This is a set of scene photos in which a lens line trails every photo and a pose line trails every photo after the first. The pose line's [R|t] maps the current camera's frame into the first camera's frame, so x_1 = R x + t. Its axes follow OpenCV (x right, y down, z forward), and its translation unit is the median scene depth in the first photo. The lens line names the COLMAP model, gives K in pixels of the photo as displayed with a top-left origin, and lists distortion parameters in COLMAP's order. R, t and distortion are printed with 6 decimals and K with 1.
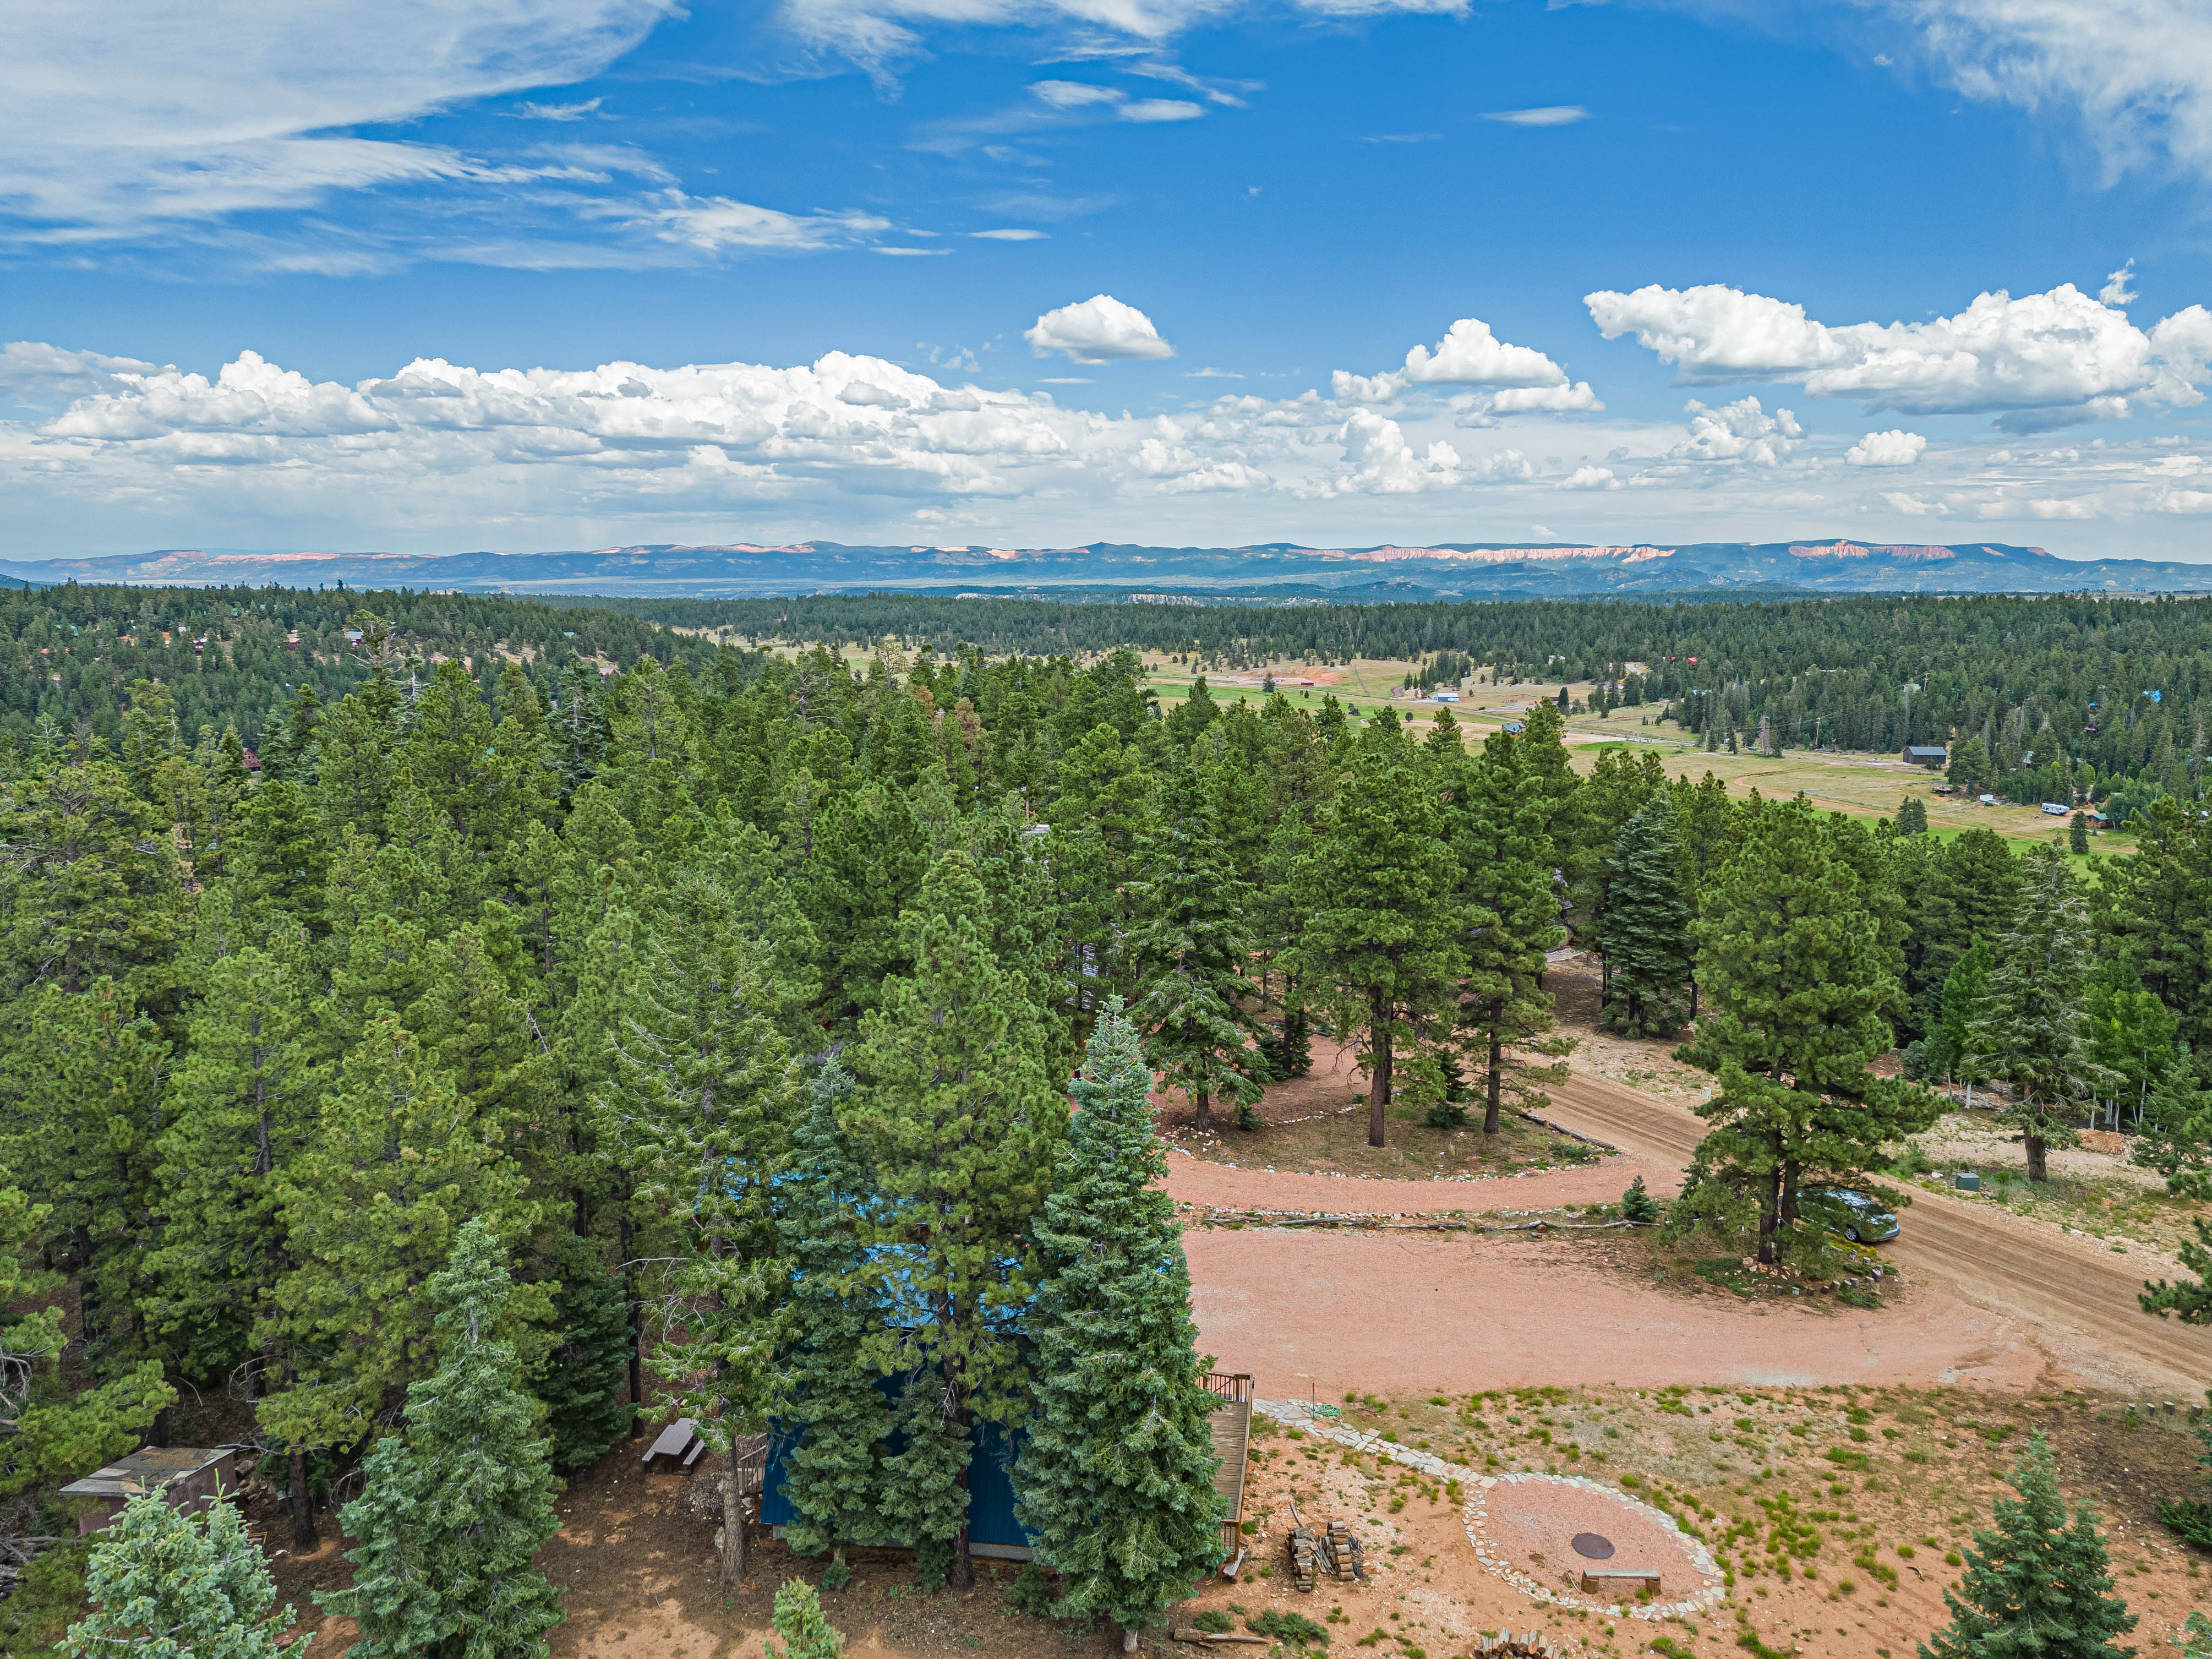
lens RADIAL K [[1562.6, 0, 1106.0], [0, 1562.6, 829.5], [0, 0, 1]] dist [0.085845, -0.088005]
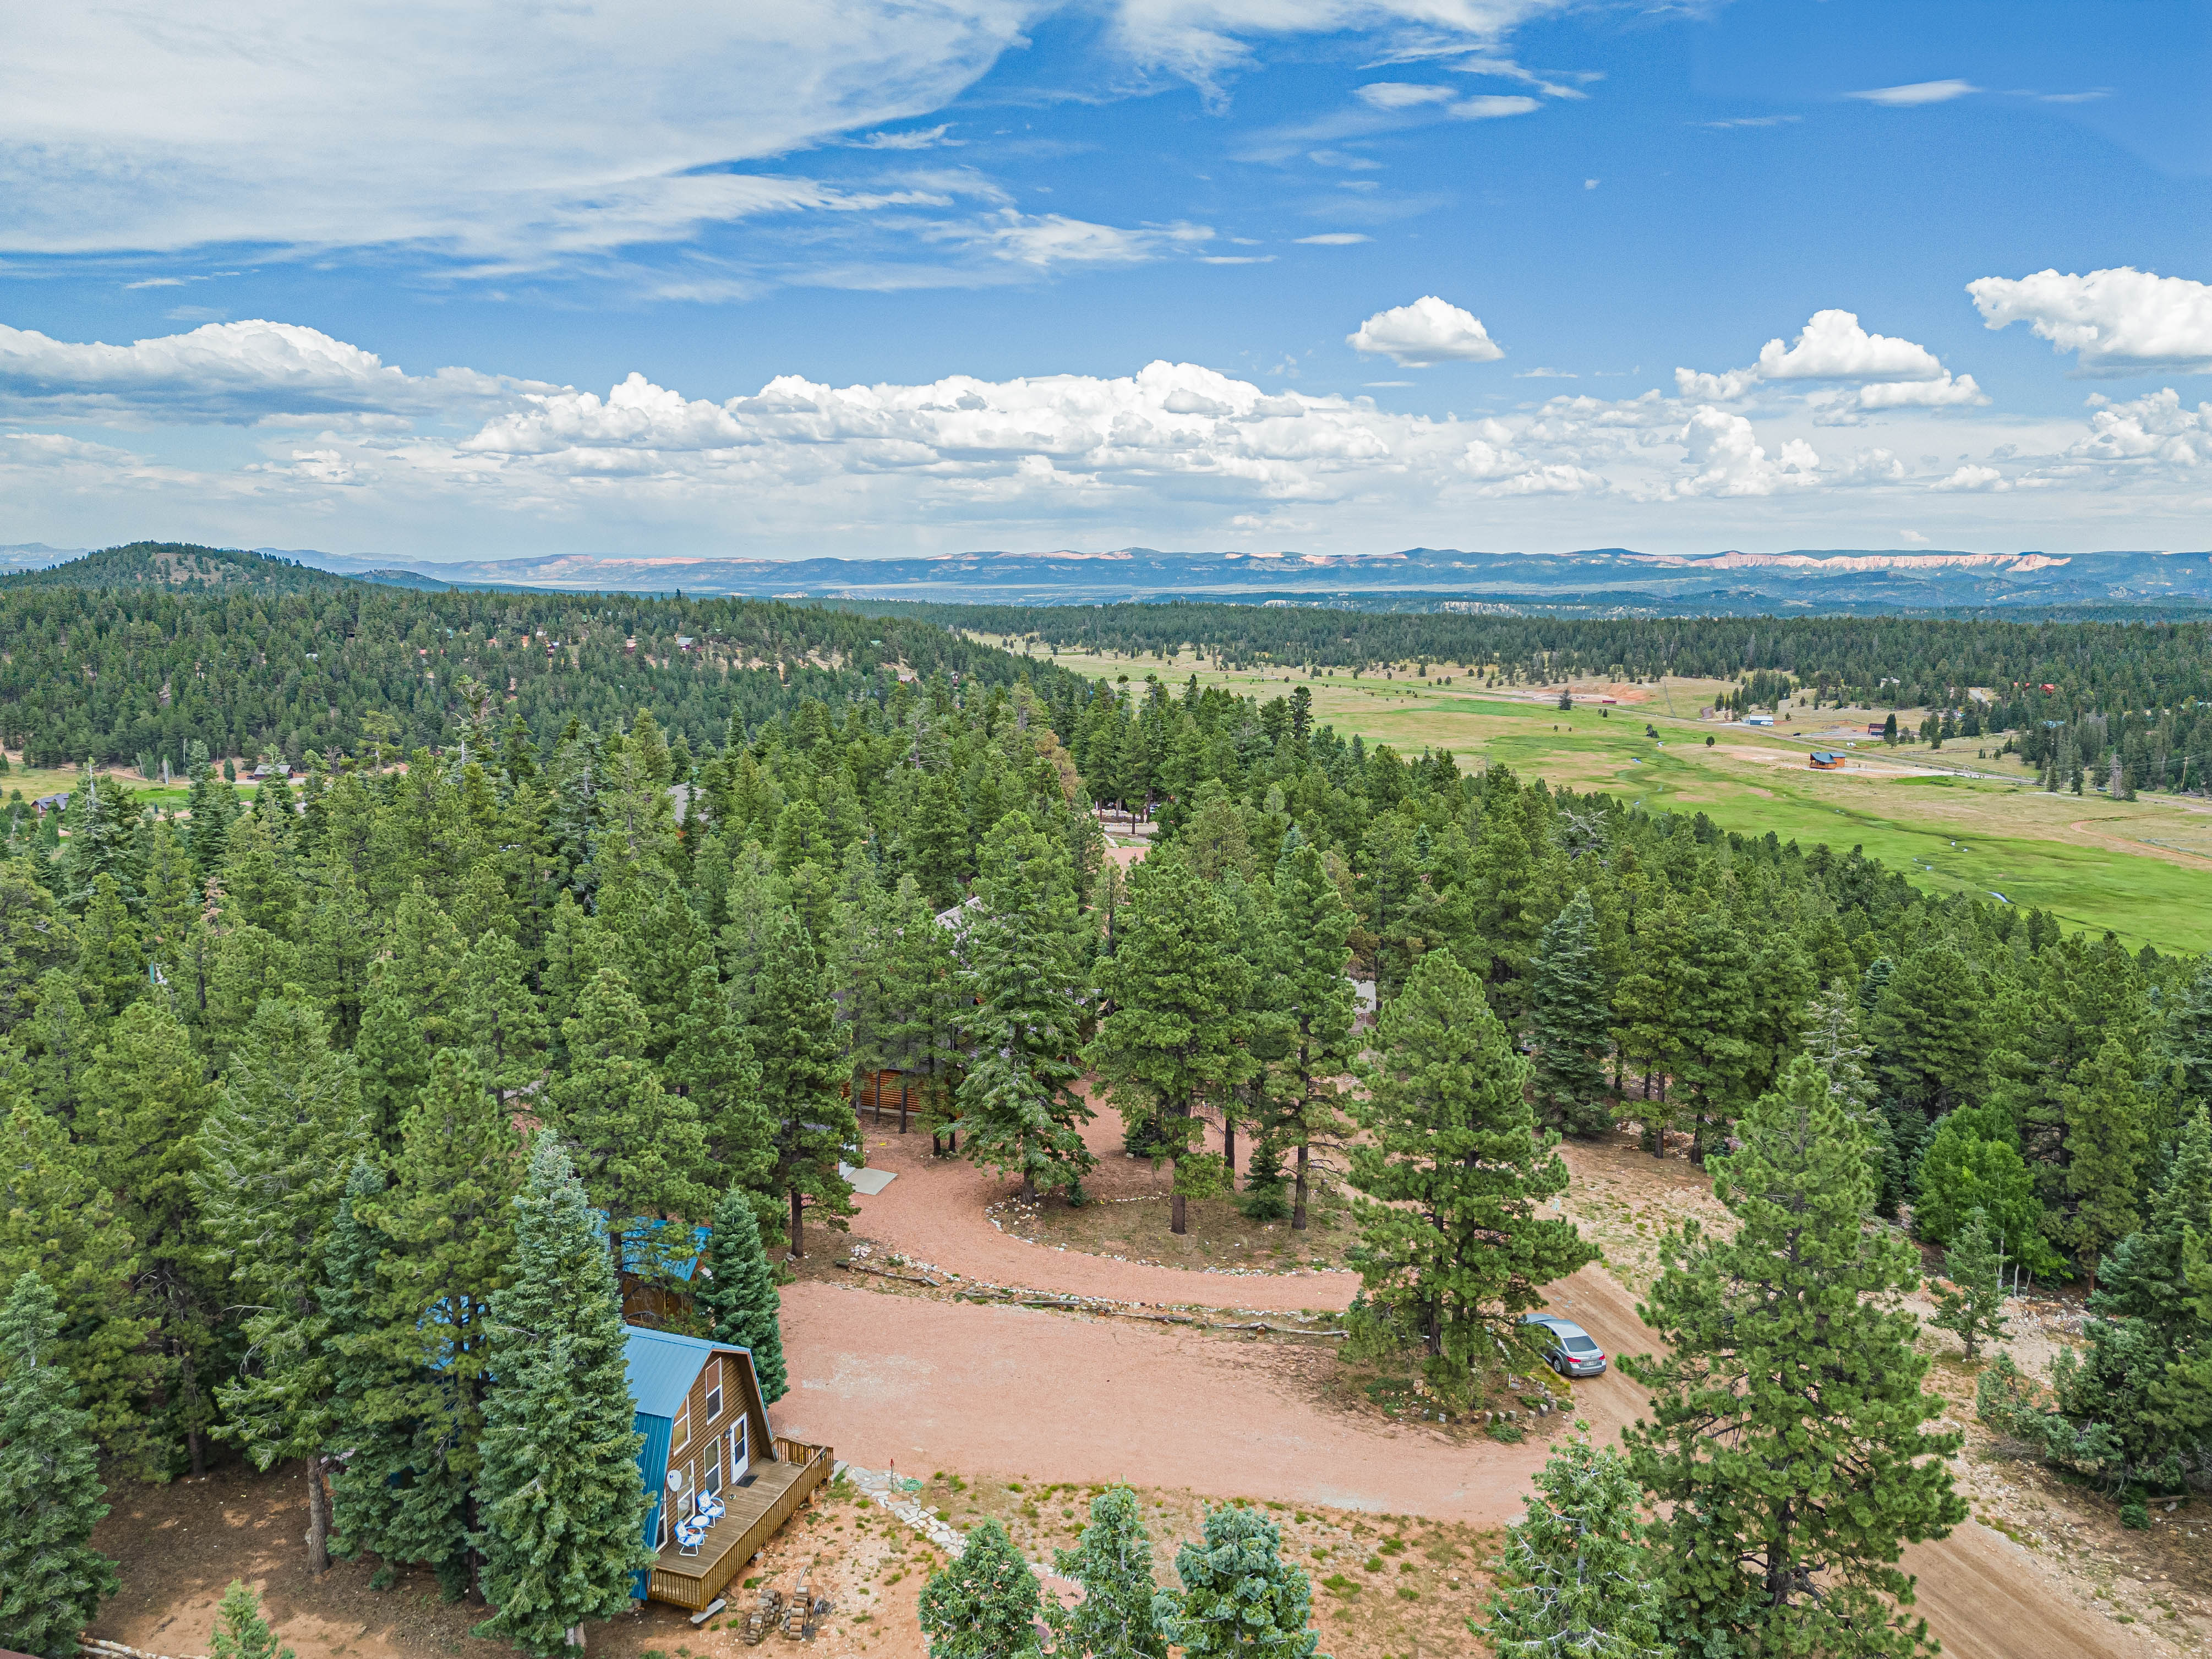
lens RADIAL K [[1560.4, 0, 1094.1], [0, 1560.4, 824.8], [0, 0, 1]] dist [0.112126, -0.132707]
pose [[0.979836, 0.038102, -0.196136, 0.214517], [-0.039495, 0.999215, -0.003195, -0.046352], [0.195860, 0.010877, 0.980571, -0.037479]]
